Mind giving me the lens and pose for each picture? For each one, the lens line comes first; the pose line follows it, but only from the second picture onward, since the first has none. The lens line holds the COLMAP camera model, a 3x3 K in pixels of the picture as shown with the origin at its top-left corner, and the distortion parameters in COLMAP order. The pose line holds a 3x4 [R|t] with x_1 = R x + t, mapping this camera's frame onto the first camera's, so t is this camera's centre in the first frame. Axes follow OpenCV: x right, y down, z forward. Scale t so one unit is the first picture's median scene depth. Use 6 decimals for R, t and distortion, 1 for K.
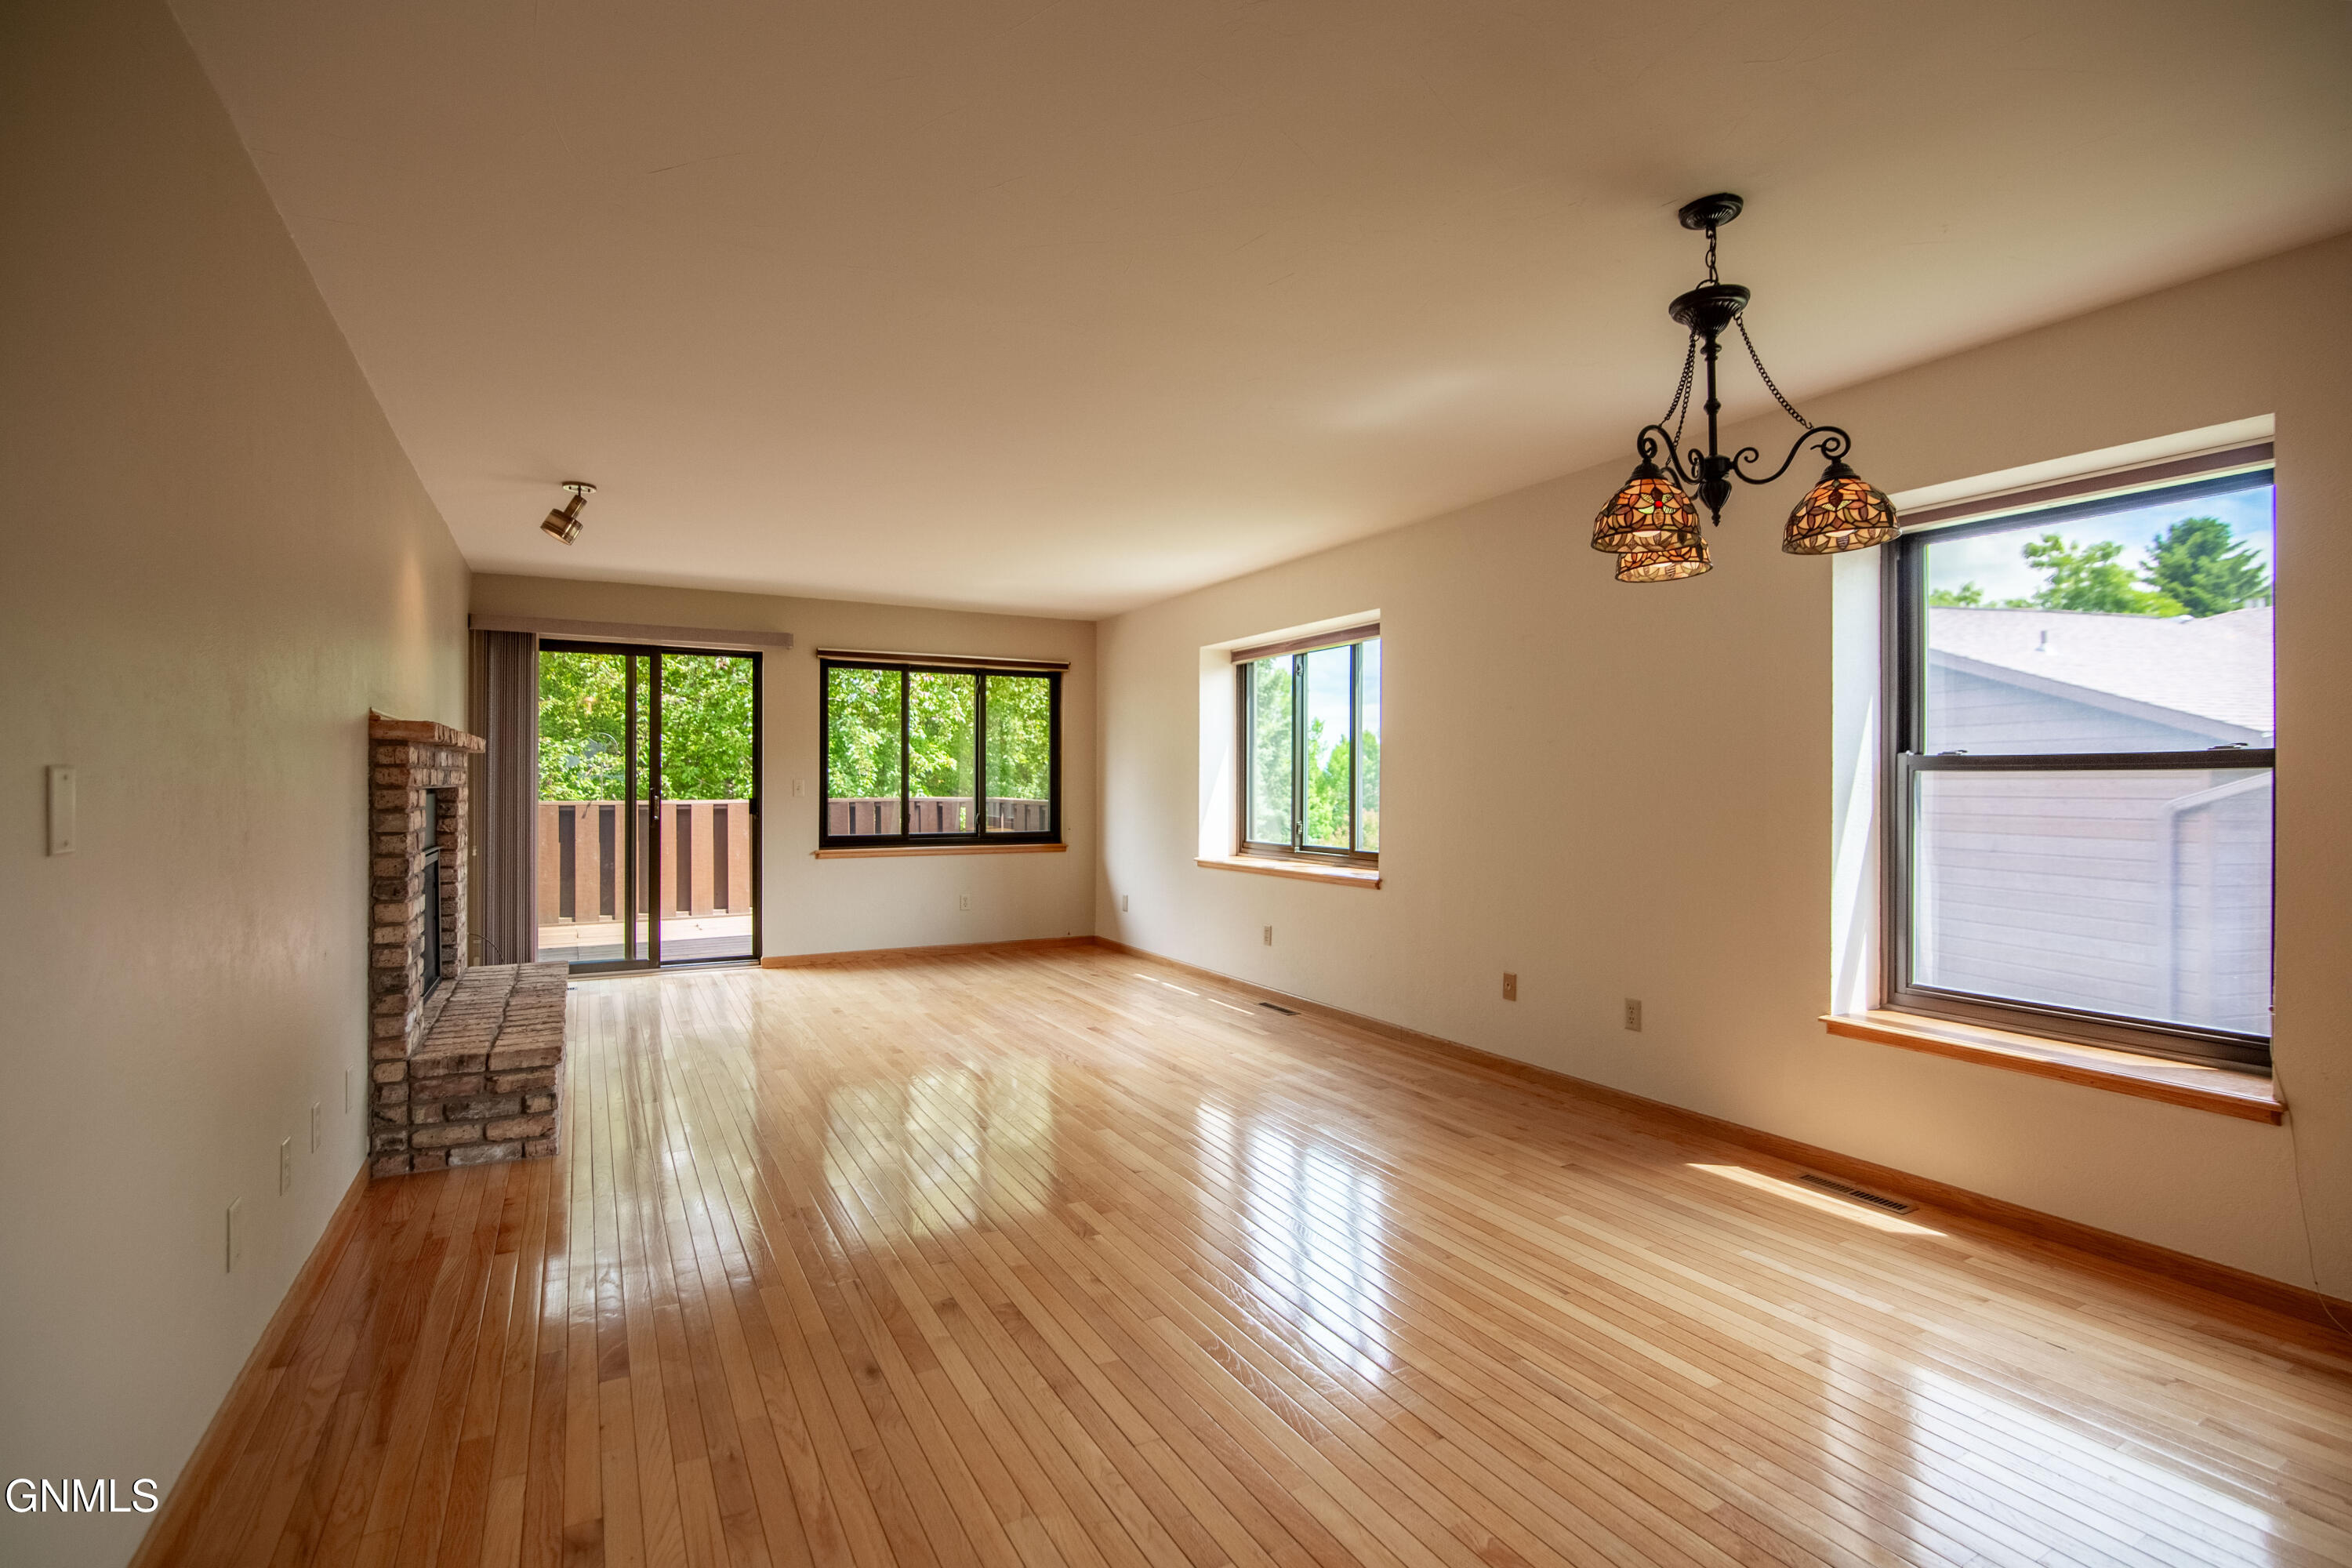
lens RADIAL K [[1080.7, 0, 1182.7], [0, 1080.7, 787.2], [0, 0, 1]] dist [-0.017248, 0.000296]
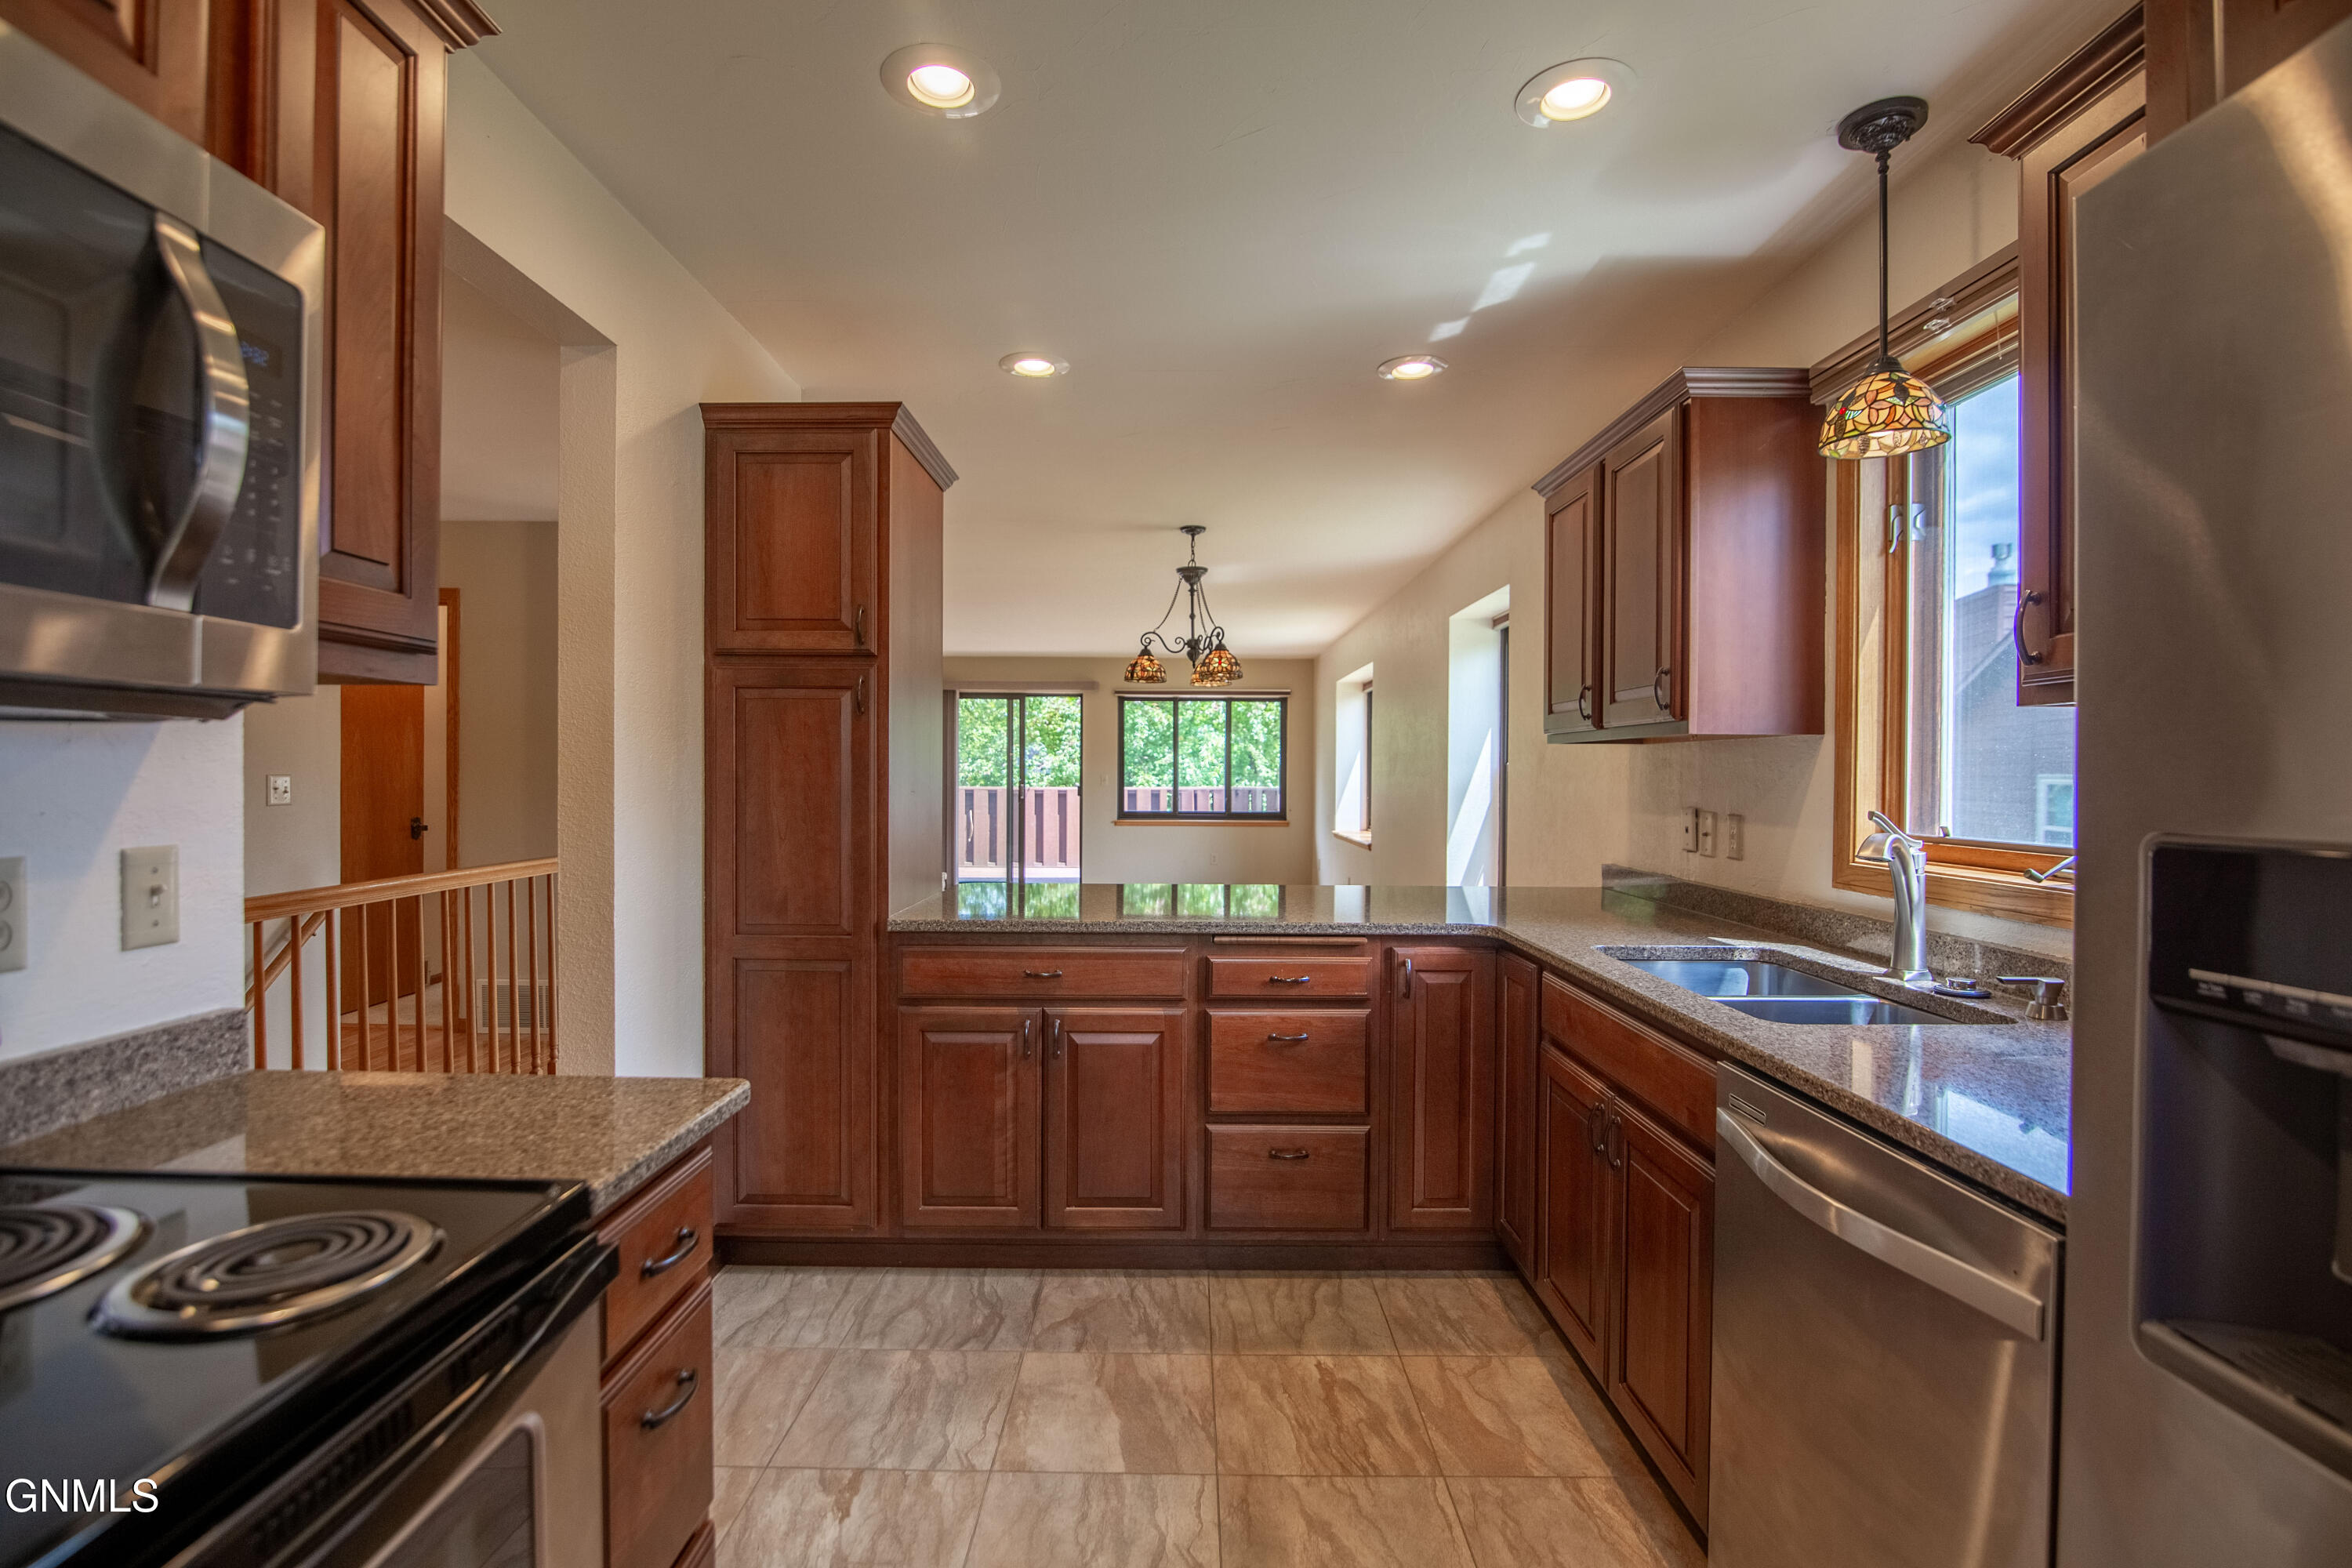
lens RADIAL K [[1084.8, 0, 1176.0], [0, 1084.8, 784.0], [0, 0, 1]] dist [-0.017685, -0.000137]
pose [[0.874521, 0.008290, -0.484916, 1.021923], [-0.005454, 0.999959, 0.007260, -0.011616], [0.484956, -0.003704, 0.874531, -0.658065]]
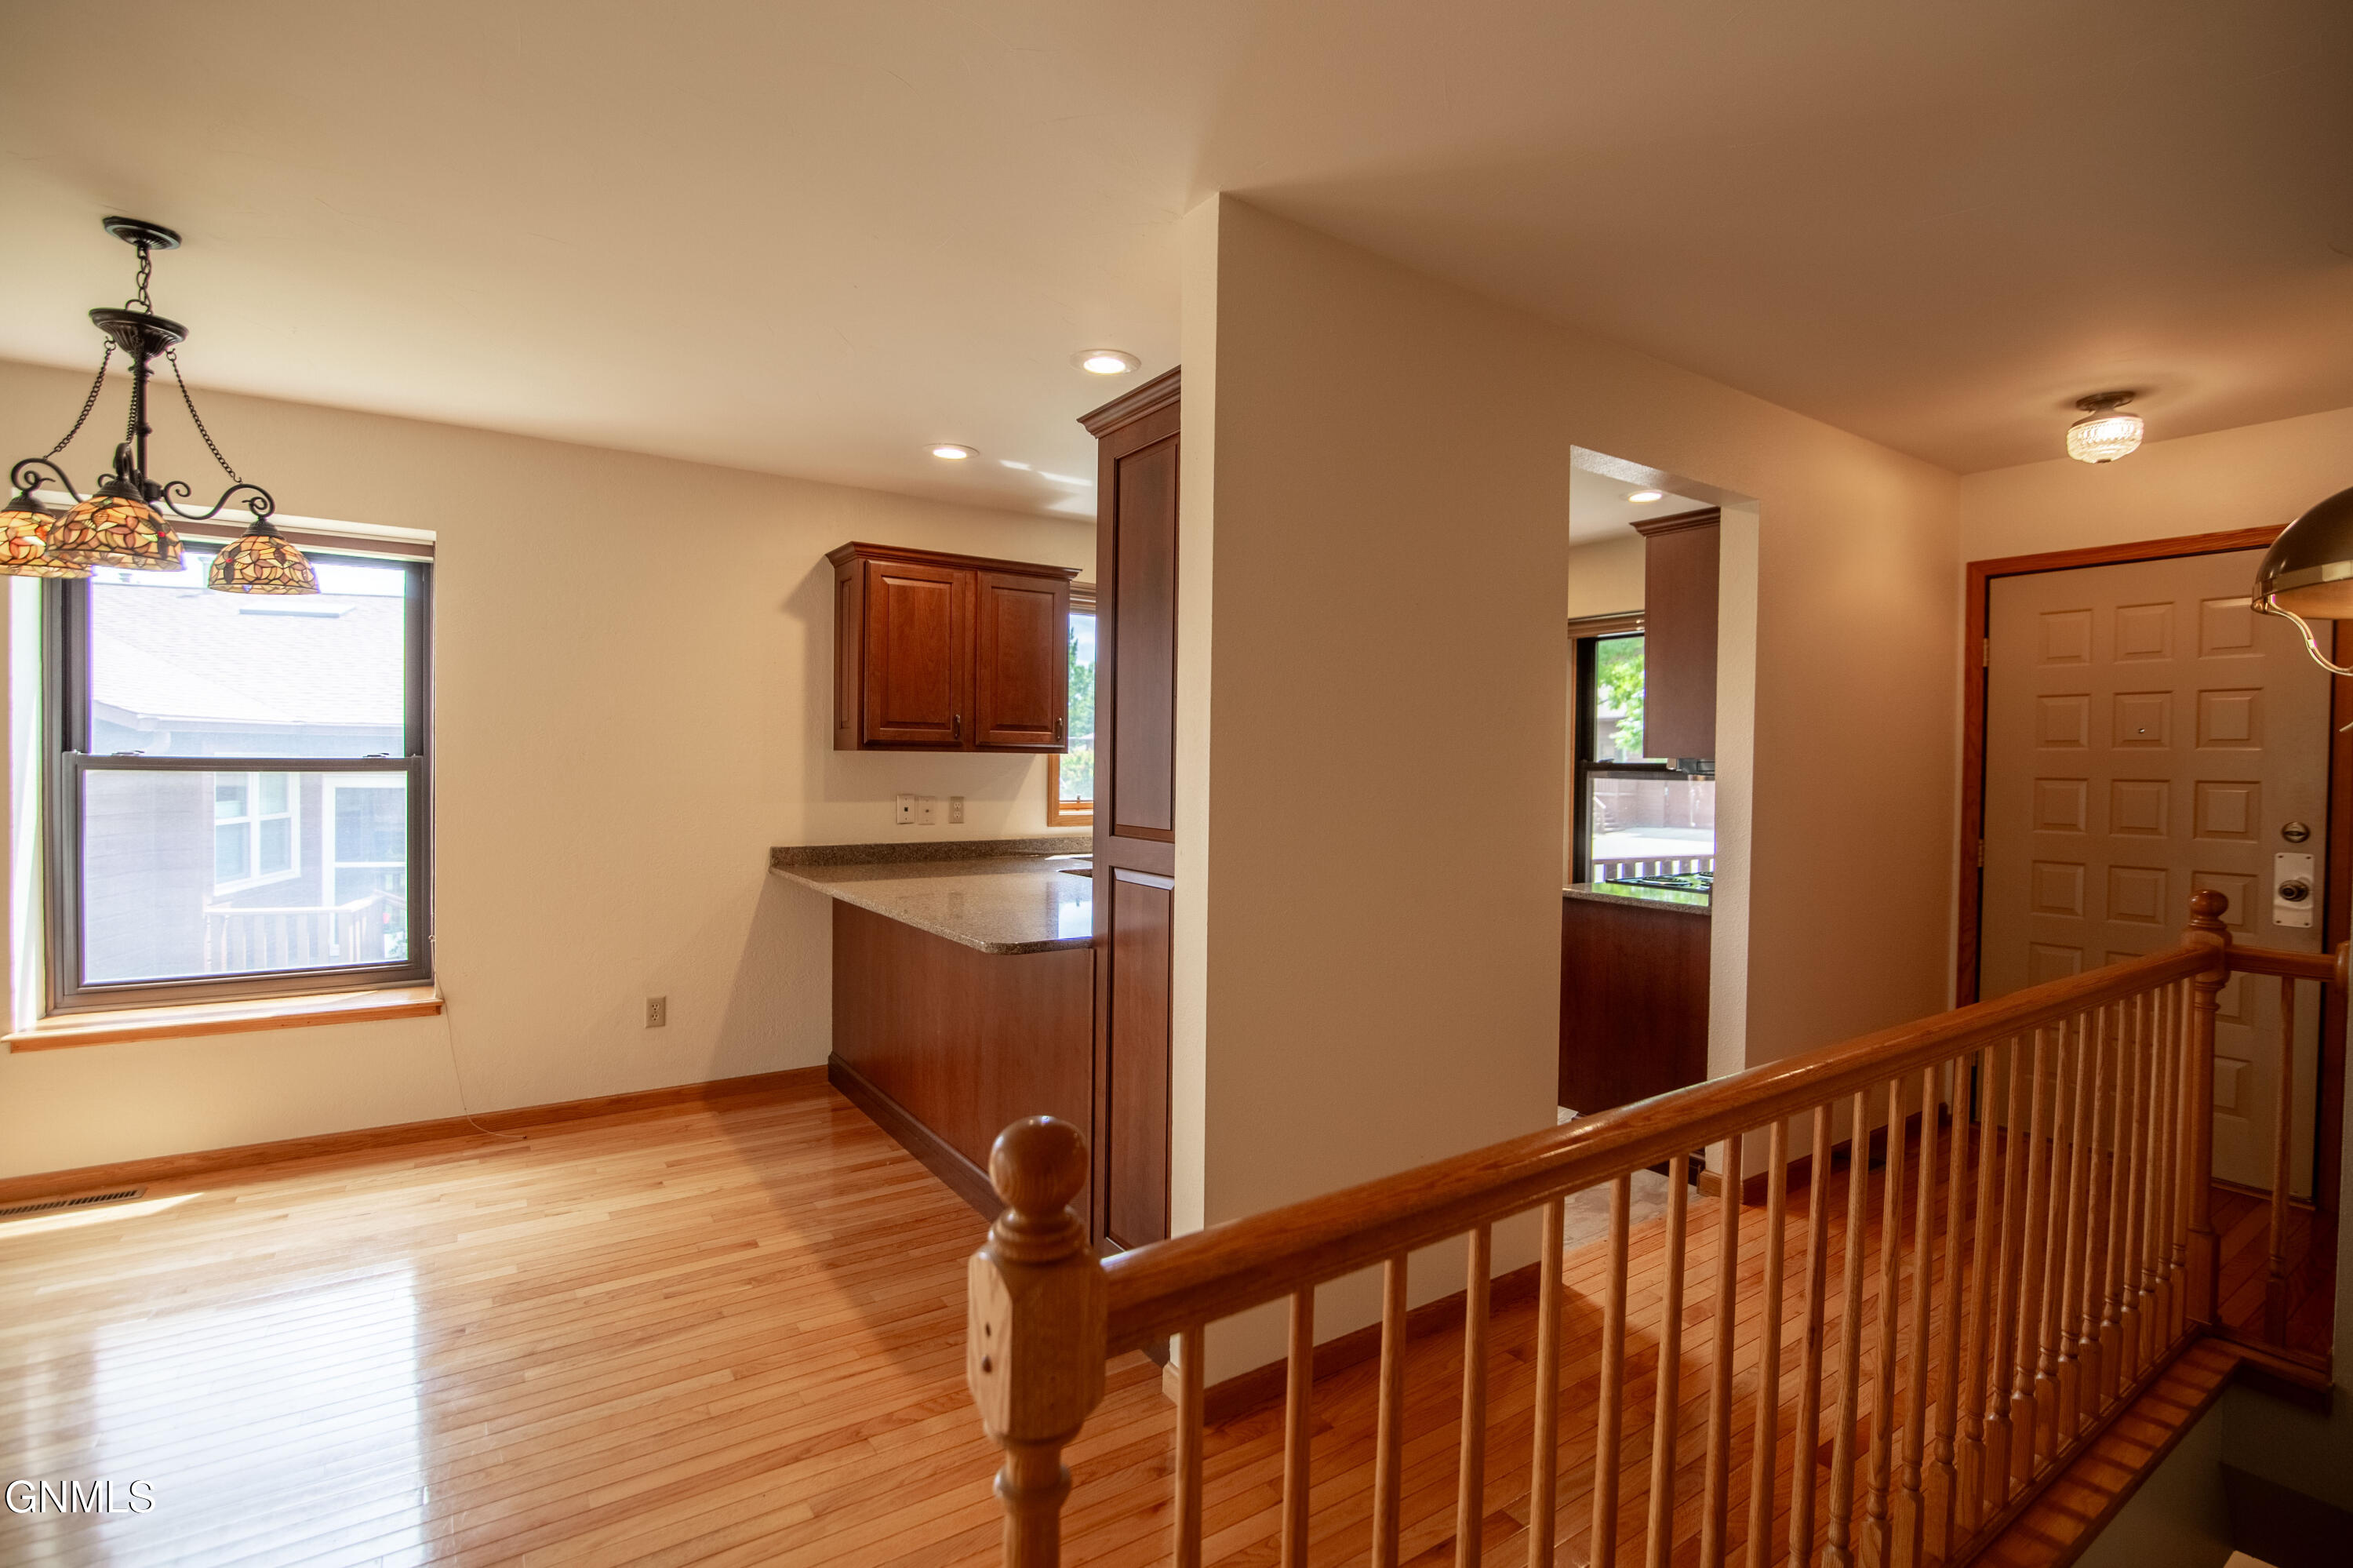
lens RADIAL K [[1081.2, 0, 1183.2], [0, 1081.2, 787.2], [0, 0, 1]] dist [-0.017248, 0.000296]
pose [[-0.092735, -0.021848, 0.995451, -0.393166], [-0.009595, 0.999732, 0.021048, -0.030188], [-0.995645, -0.007600, -0.092920, 0.071809]]
